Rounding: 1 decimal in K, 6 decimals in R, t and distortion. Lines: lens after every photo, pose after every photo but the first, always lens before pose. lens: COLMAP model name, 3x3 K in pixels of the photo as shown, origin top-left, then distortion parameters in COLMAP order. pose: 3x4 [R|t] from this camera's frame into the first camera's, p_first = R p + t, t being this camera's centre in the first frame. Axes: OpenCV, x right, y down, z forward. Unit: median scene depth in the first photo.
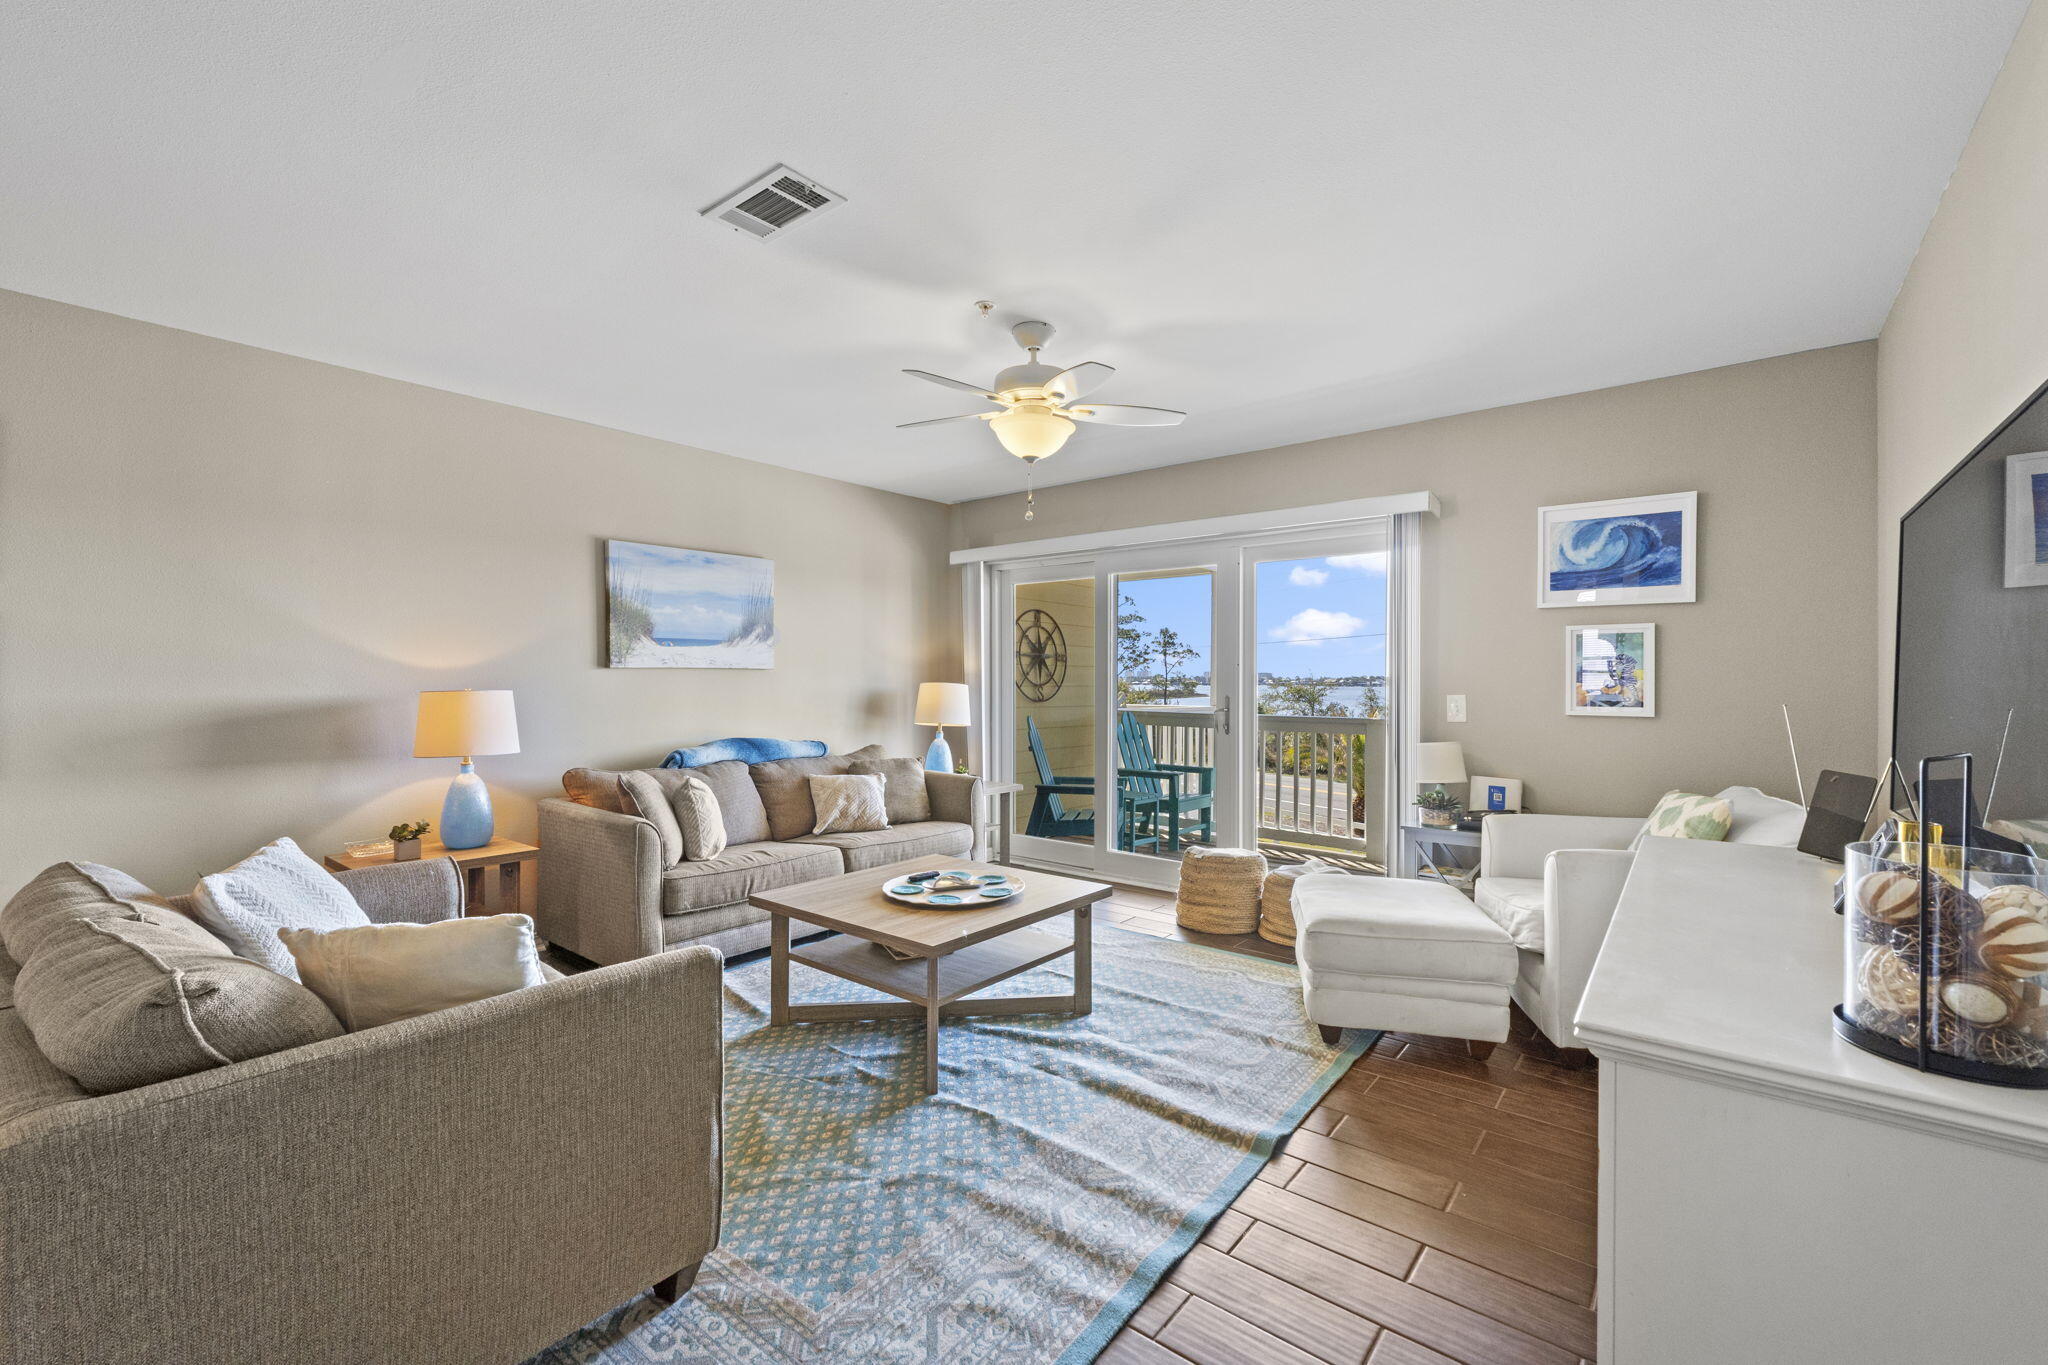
lens RADIAL K [[862.5, 0, 1029.2], [0, 862.5, 687.4], [0, 0, 1]] dist [0.009620, 0.000325]
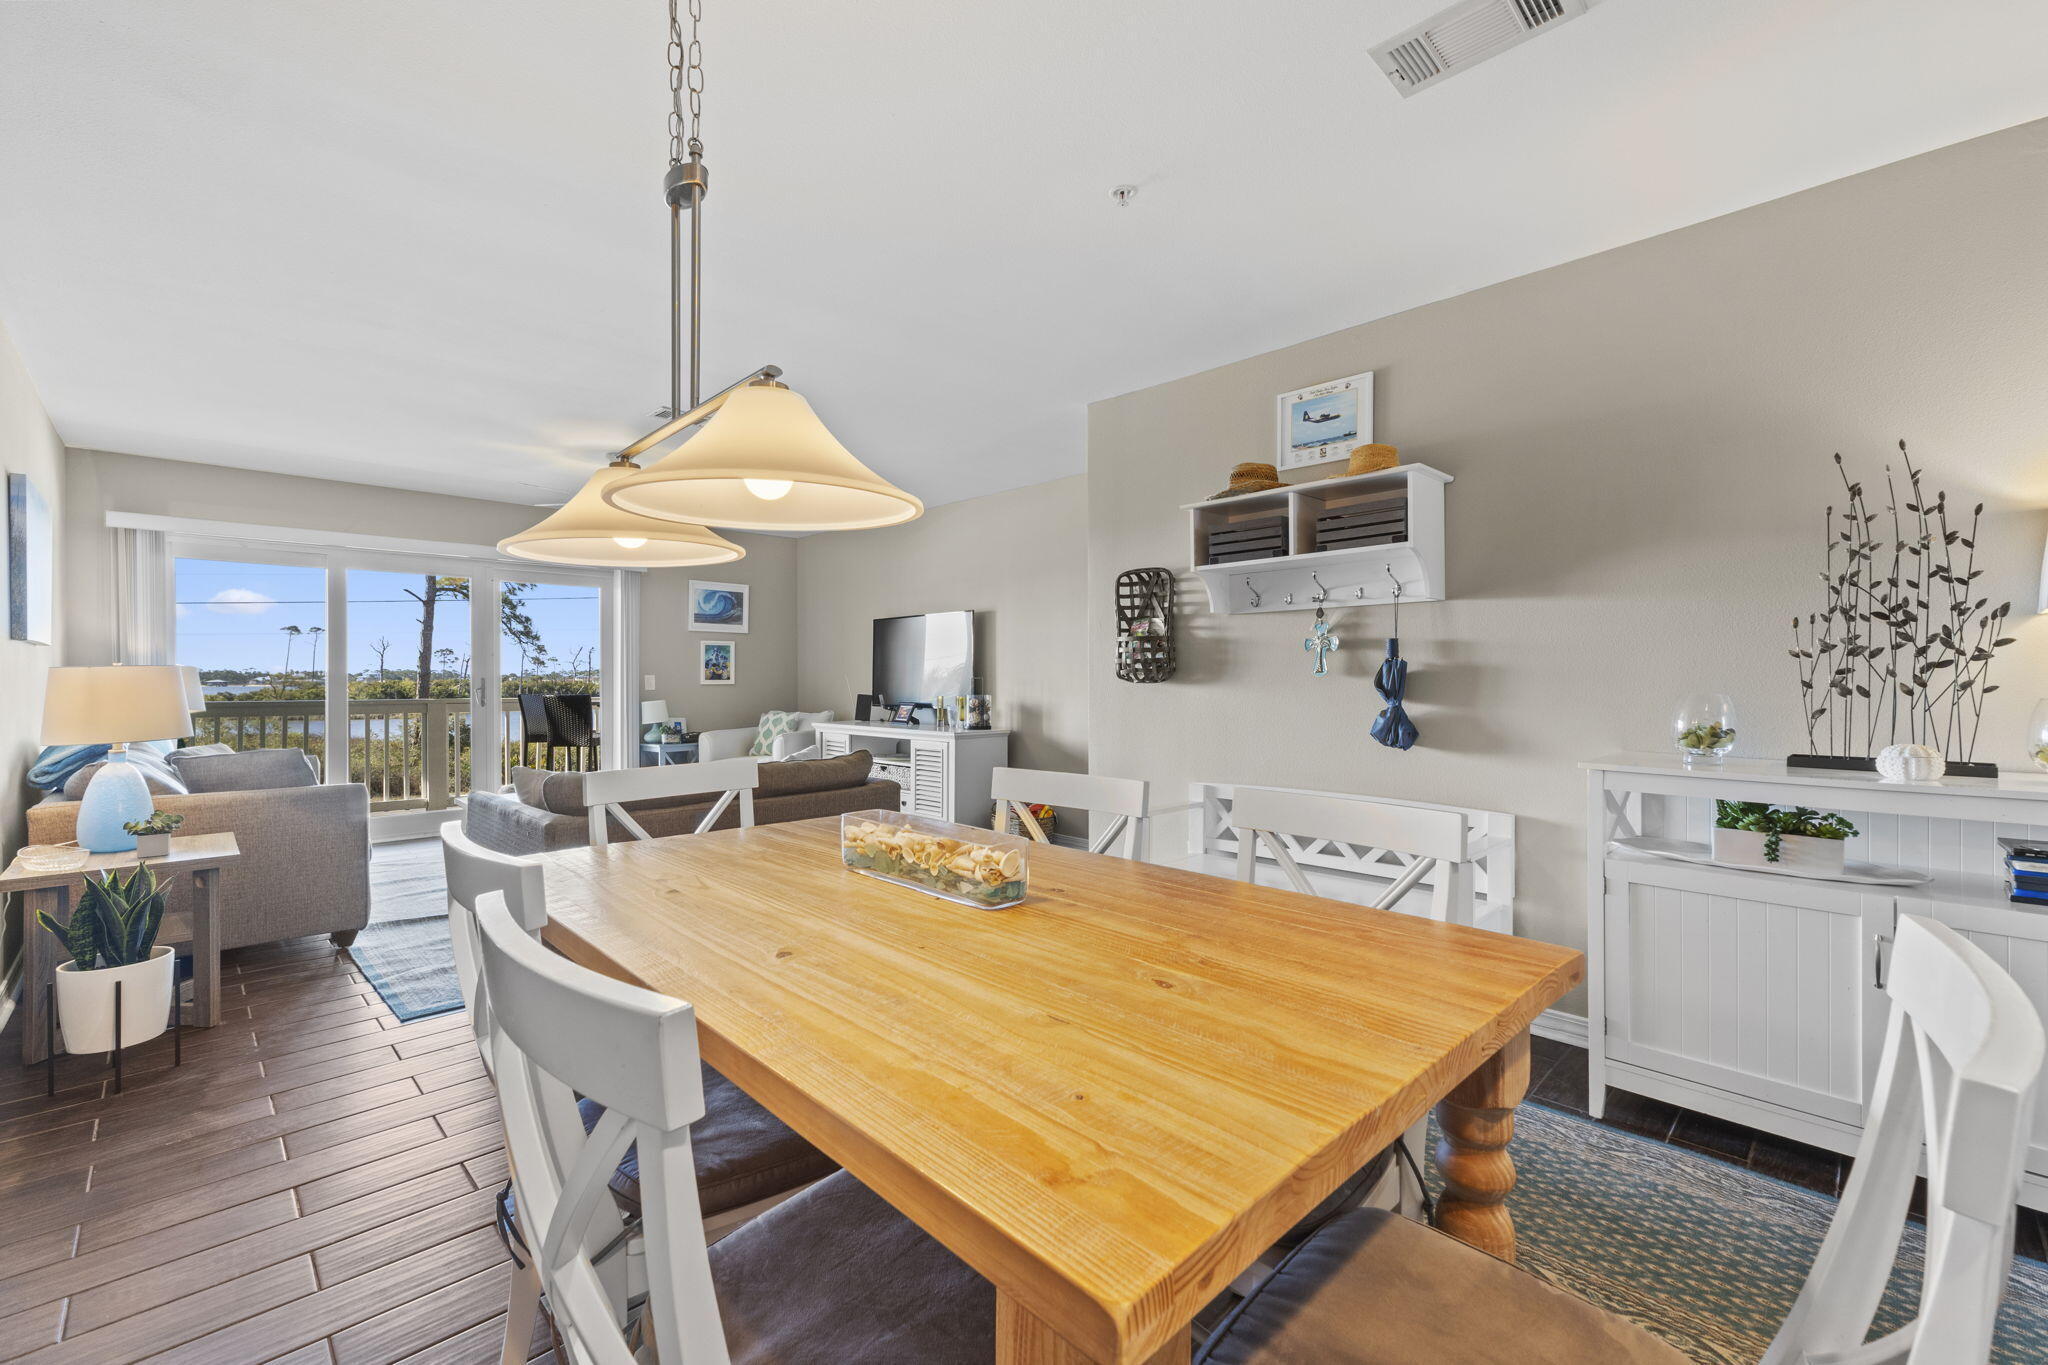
lens RADIAL K [[862.5, 0, 1025.5], [0, 862.5, 681.7], [0, 0, 1]] dist [0.009620, 0.000325]
pose [[0.109731, -0.007287, 0.993935, -1.364729], [0.008709, 0.999942, 0.006369, 0.020320], [-0.993923, 0.007957, 0.109788, 0.019986]]
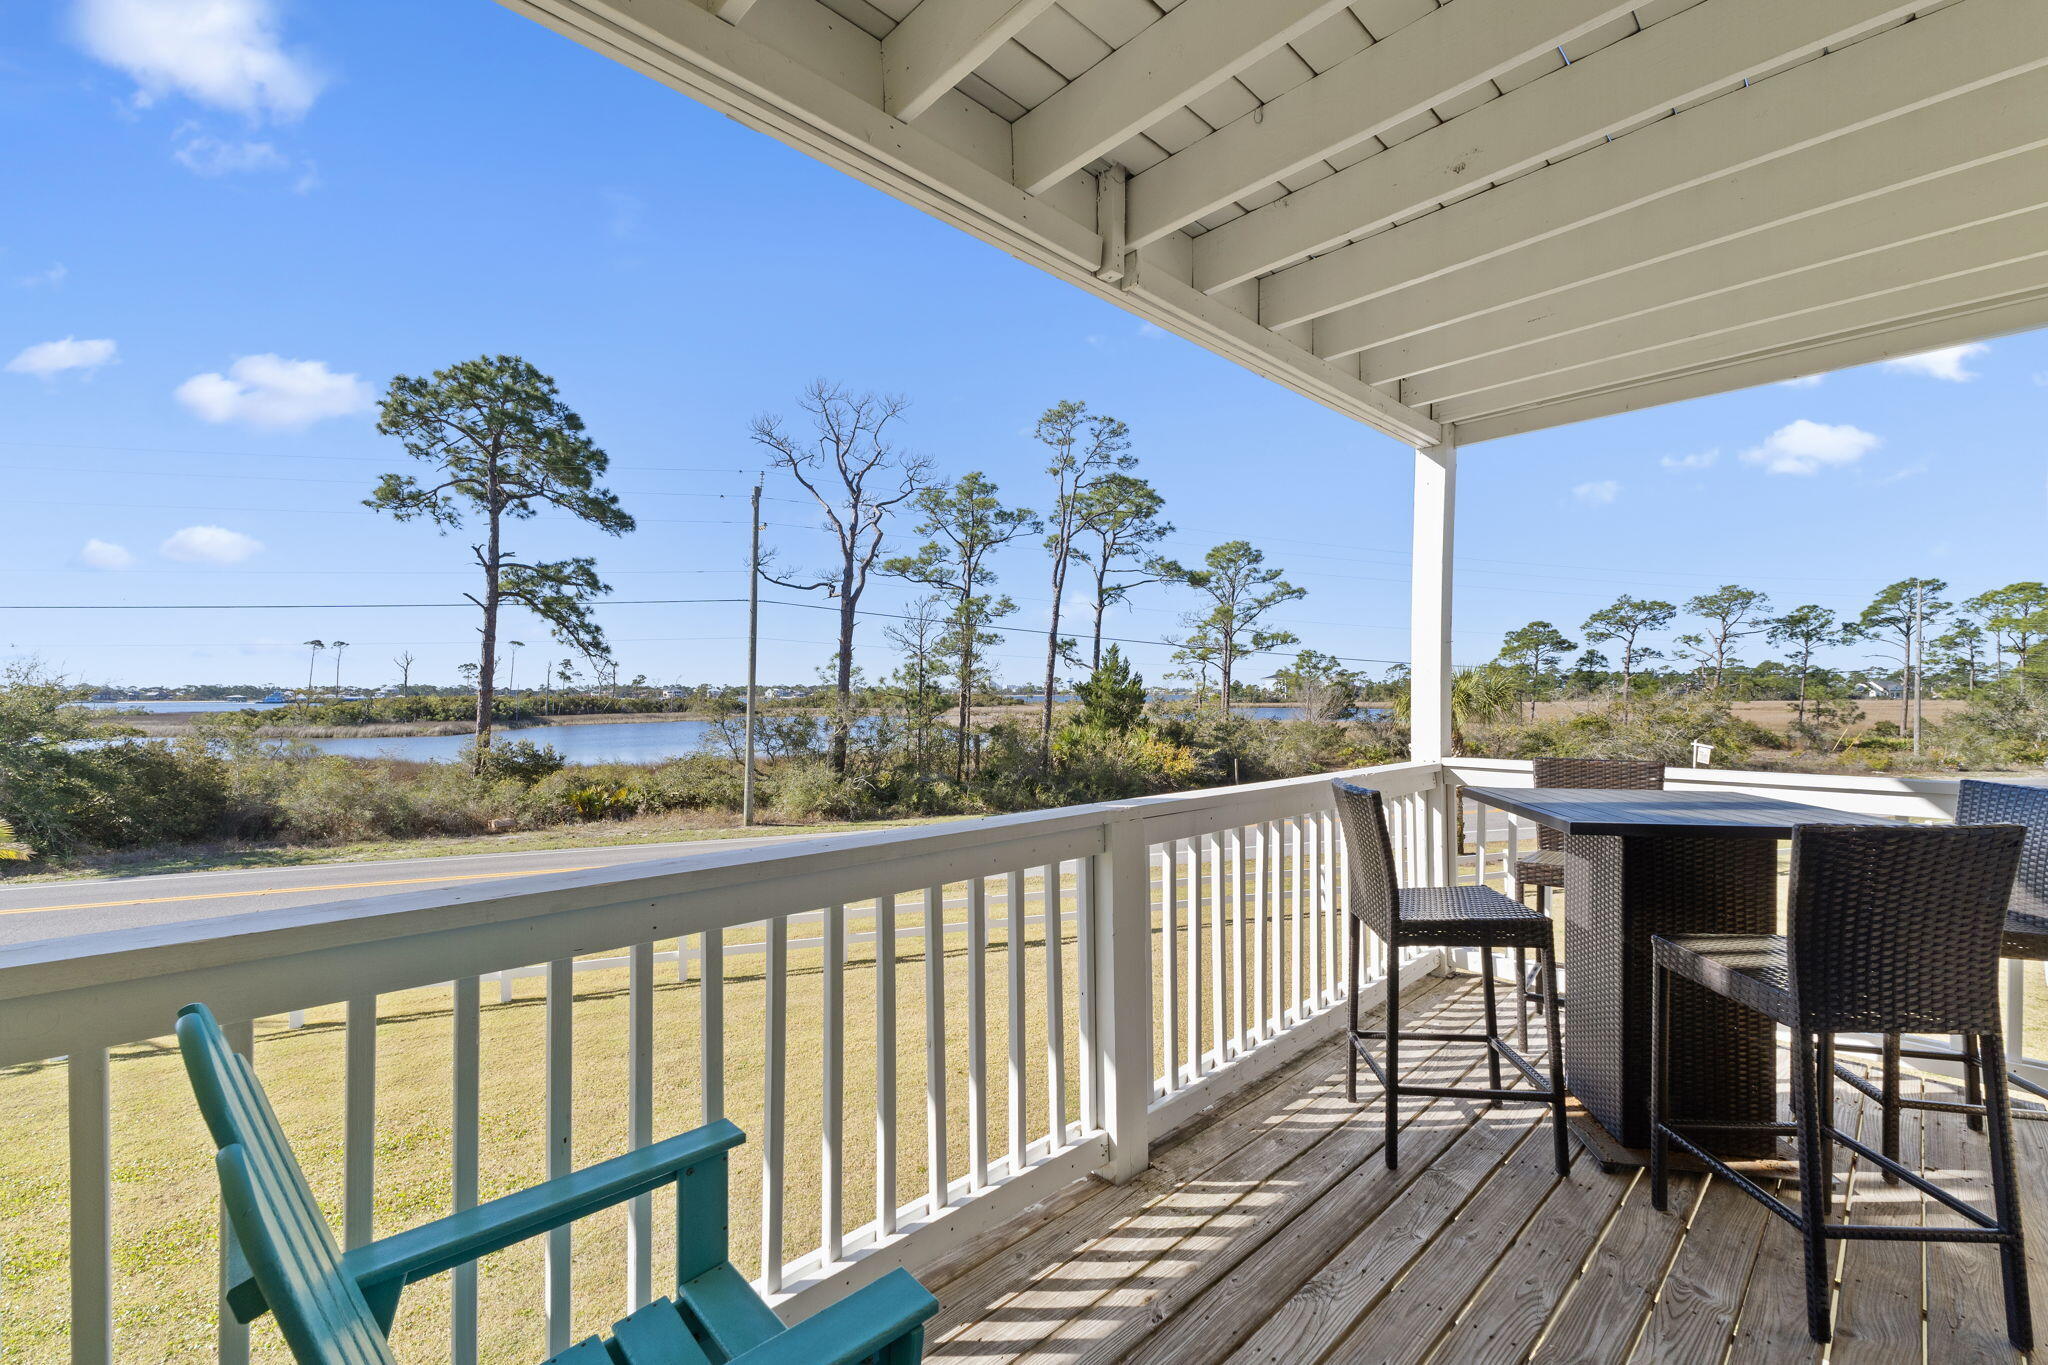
lens RADIAL K [[862.5, 0, 1018.8], [0, 862.5, 698.4], [0, 0, 1]] dist [0.009620, 0.000325]
pose [[0.124621, -0.009266, 0.992161, 0.031685], [0.008517, 0.999930, 0.008269, -0.023728], [-0.992168, 0.007419, 0.124691, 1.820625]]
